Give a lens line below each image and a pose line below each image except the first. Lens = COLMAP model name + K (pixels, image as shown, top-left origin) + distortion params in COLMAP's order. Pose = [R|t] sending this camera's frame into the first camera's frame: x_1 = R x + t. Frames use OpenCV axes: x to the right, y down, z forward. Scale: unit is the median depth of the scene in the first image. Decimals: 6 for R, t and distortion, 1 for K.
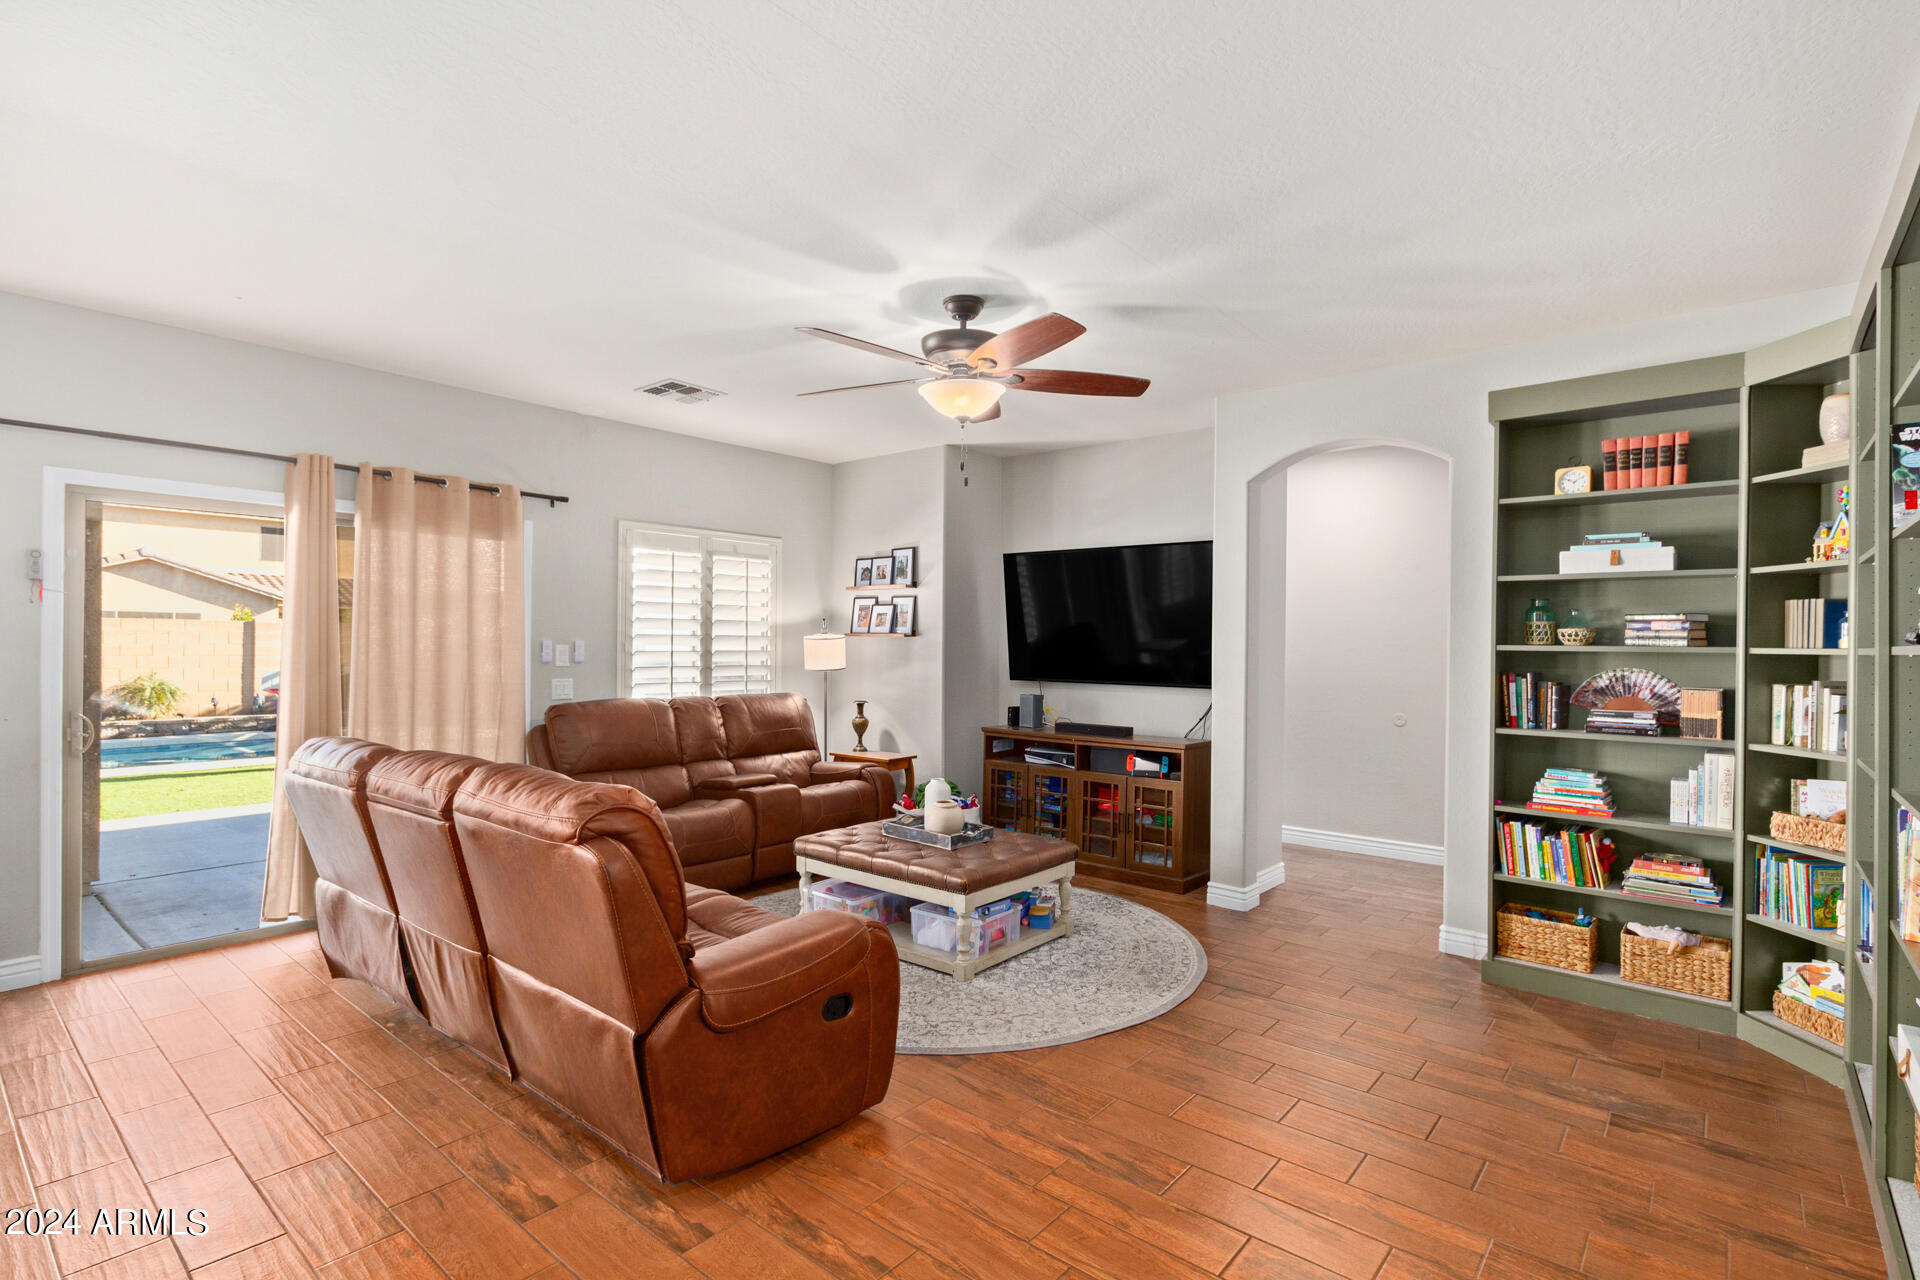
lens RADIAL K [[909.4, 0, 964.2], [0, 909.4, 641.4], [0, 0, 1]] dist [0.014911, -0.008143]
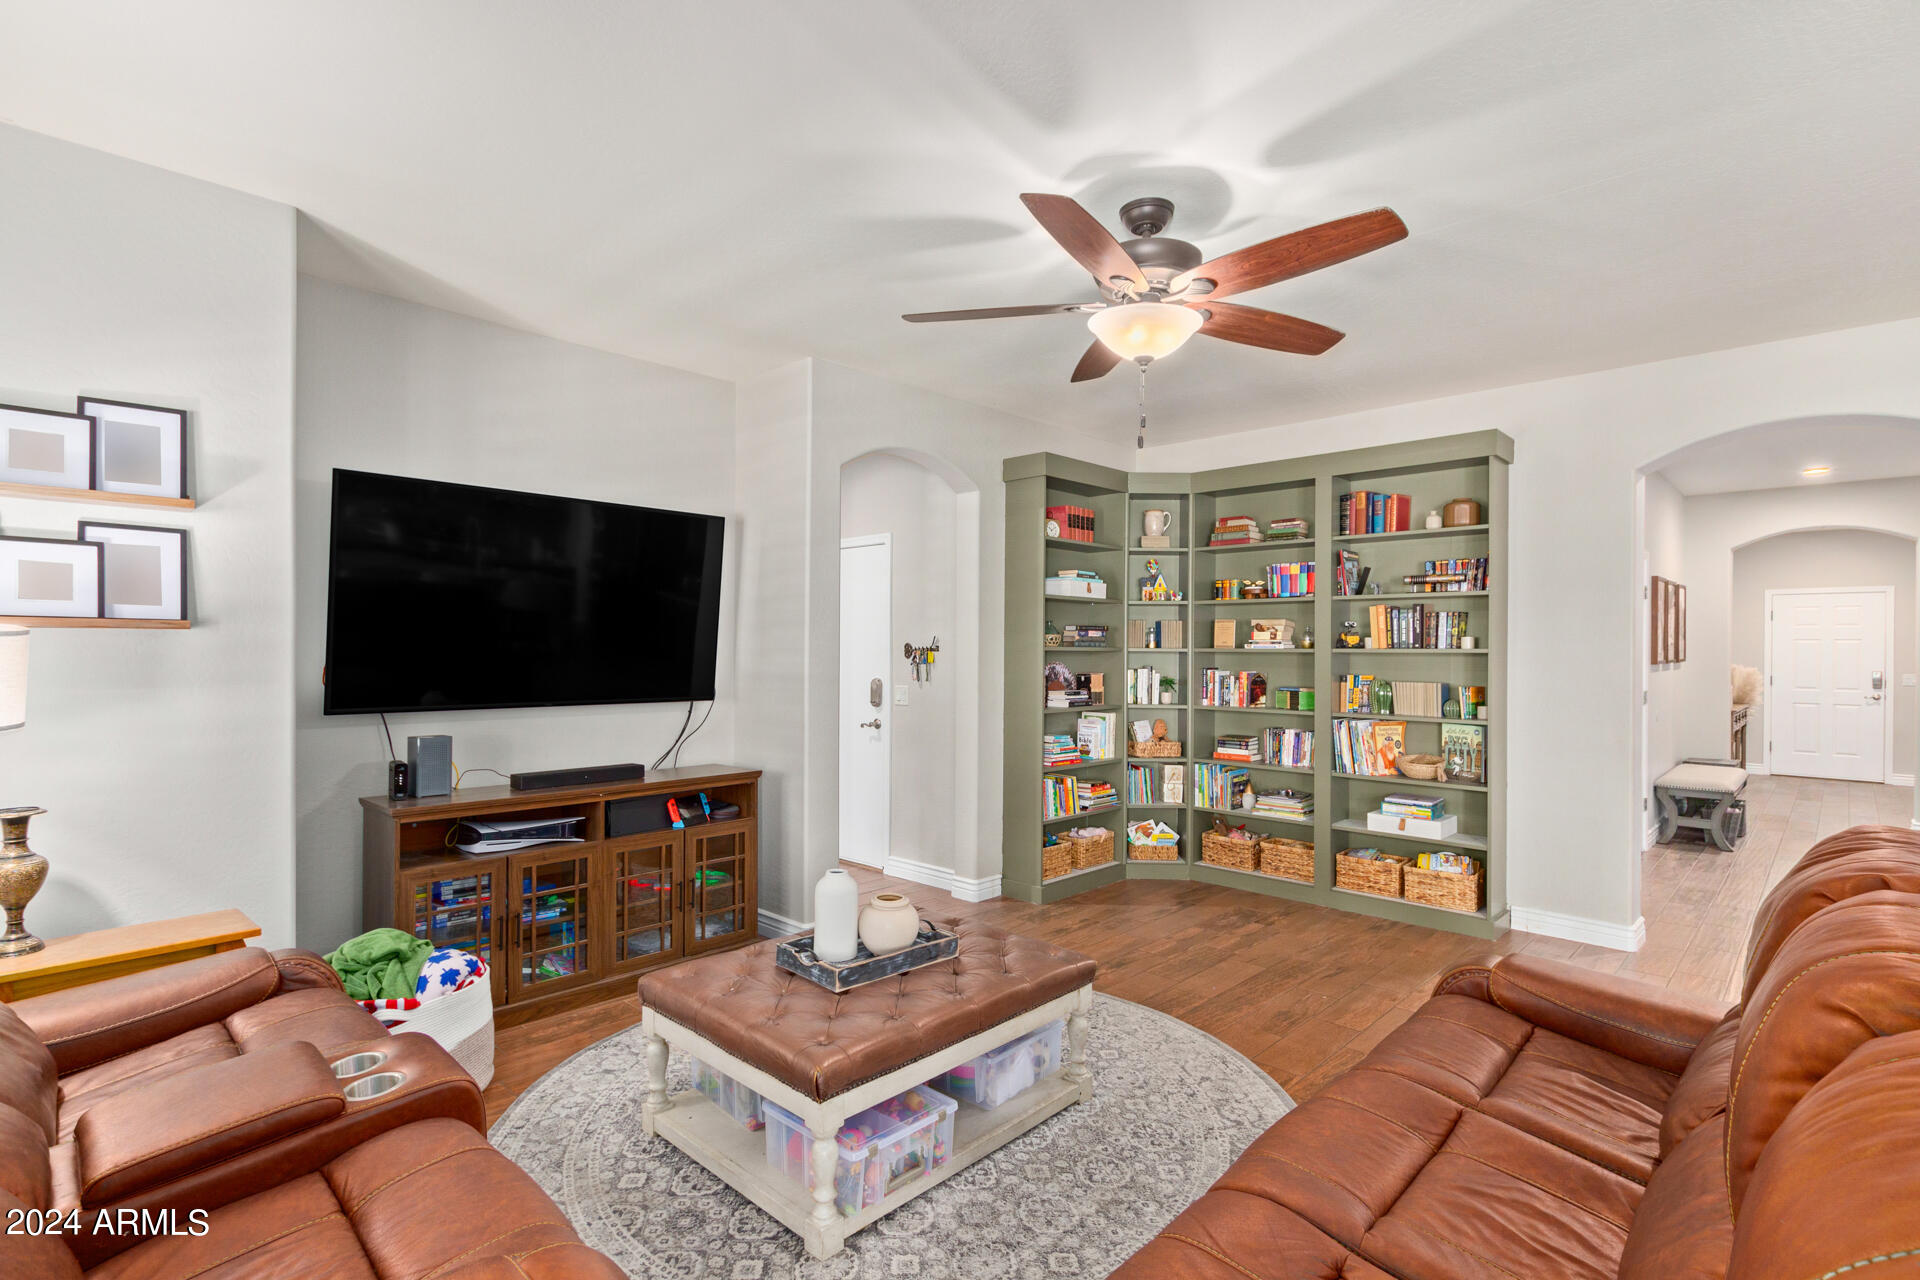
lens RADIAL K [[918.1, 0, 959.6], [0, 918.1, 651.0], [0, 0, 1]] dist [0.001258, 0.000100]
pose [[0.068973, -0.012874, 0.997535, -0.508487], [-0.008311, 0.999875, 0.013478, -0.004505], [-0.997584, -0.009221, 0.068857, 0.705467]]
